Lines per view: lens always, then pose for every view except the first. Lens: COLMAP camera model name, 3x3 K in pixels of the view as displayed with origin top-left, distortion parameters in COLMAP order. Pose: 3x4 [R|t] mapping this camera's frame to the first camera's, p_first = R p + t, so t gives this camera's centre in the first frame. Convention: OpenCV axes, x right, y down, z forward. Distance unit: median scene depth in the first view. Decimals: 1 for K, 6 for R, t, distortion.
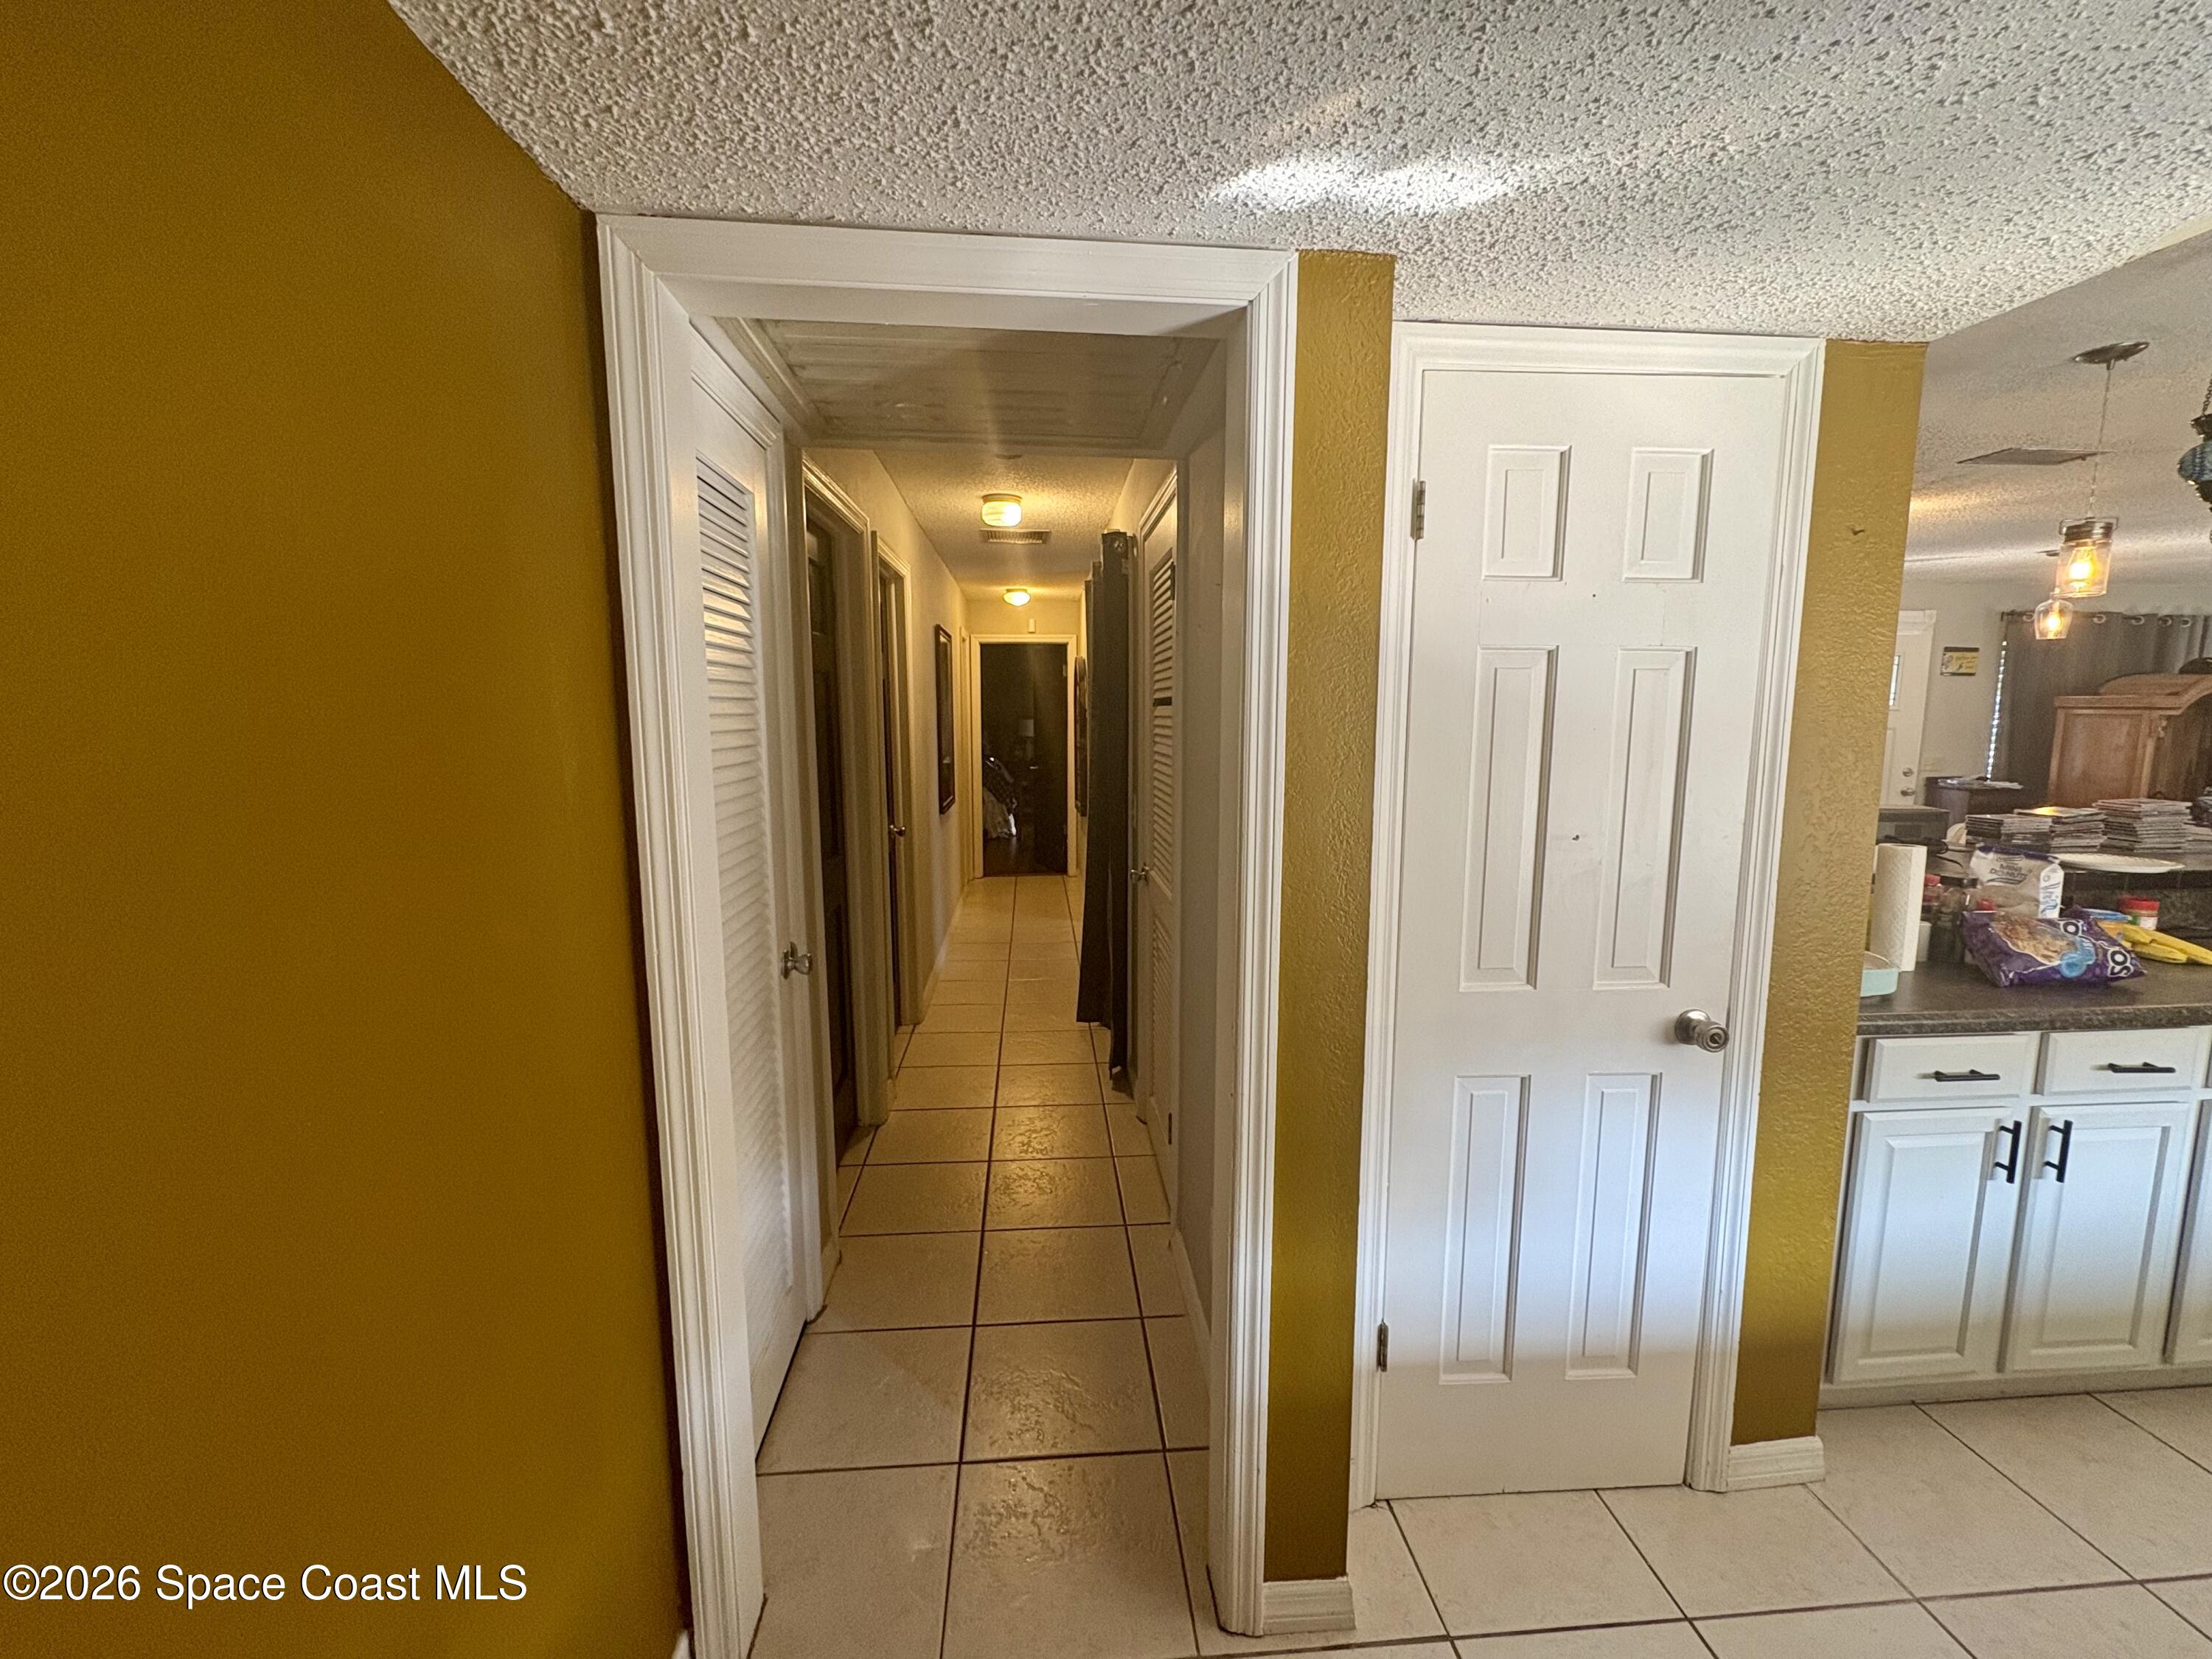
lens RADIAL K [[917.1, 0, 1107.0], [0, 917.1, 832.8], [0, 0, 1]] dist [-0.001050, -0.000256]
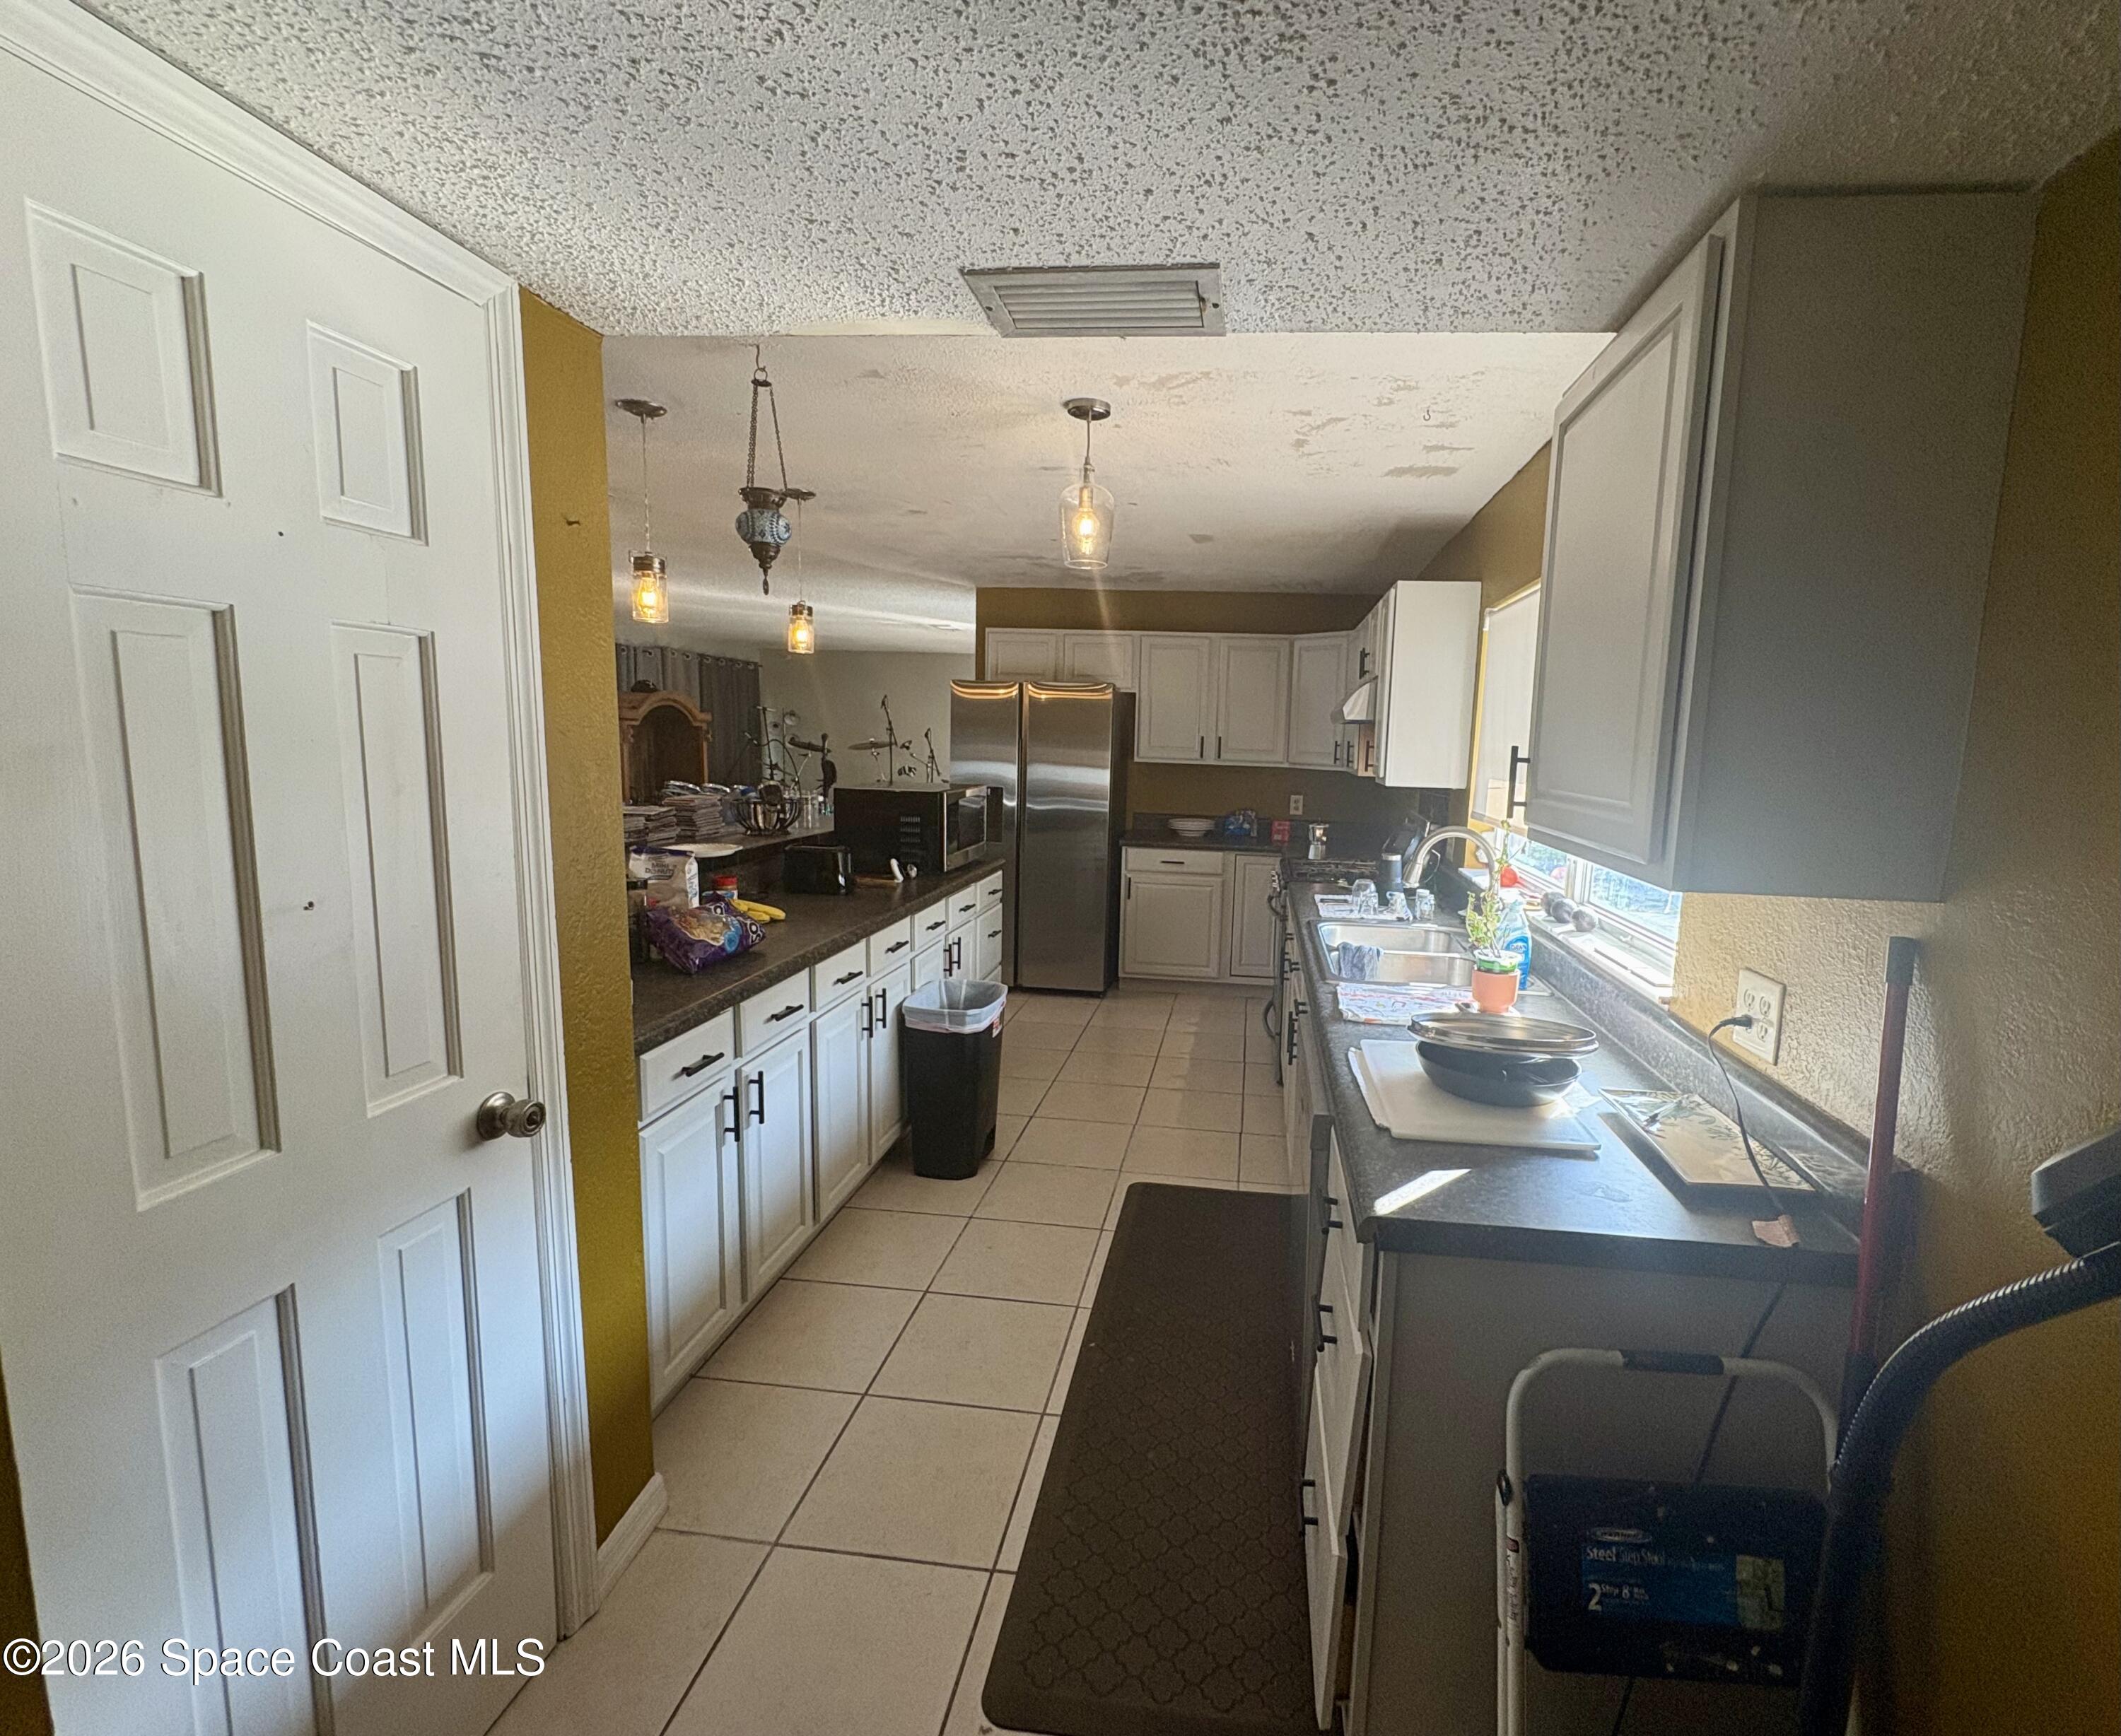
lens RADIAL K [[964.7, 0, 1062.3], [0, 964.7, 864.7], [0, 0, 1]] dist [-0.000498, -0.000794]
pose [[0.178850, -0.126979, 0.975648, -0.062423], [0.100794, 0.988784, 0.110212, -0.046585], [-0.978700, 0.078628, 0.189643, 0.344707]]
